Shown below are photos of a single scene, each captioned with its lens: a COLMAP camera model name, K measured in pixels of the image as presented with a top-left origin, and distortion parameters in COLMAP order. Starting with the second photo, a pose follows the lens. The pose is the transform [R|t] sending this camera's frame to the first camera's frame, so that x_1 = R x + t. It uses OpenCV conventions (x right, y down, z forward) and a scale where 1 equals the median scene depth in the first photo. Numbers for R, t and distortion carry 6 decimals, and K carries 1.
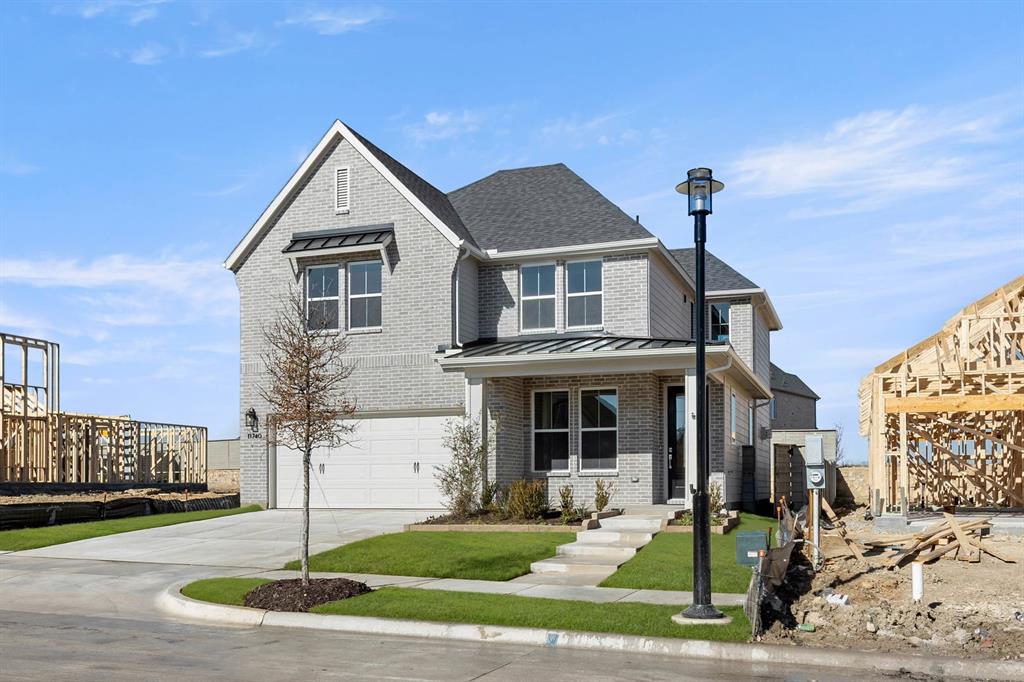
lens RADIAL K [[617.8, 0, 512.0], [0, 617.8, 341.0], [0, 0, 1]] dist [0.003758, -0.000896]
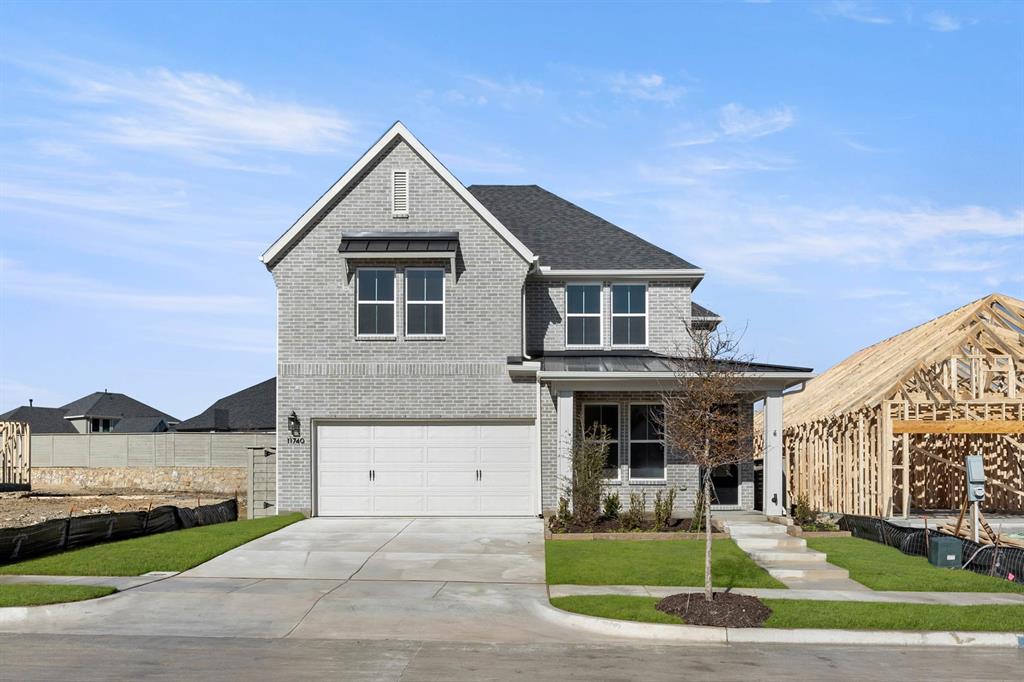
lens RADIAL K [[591.0, 0, 511.9], [0, 591.0, 352.2], [0, 0, 1]] dist [-0.001857, 0.001497]
pose [[0.974365, 0.051695, 0.218955, -0.305761], [-0.052933, 0.998598, -0.000214, -0.000467], [-0.218659, -0.011381, 0.975735, 0.039450]]
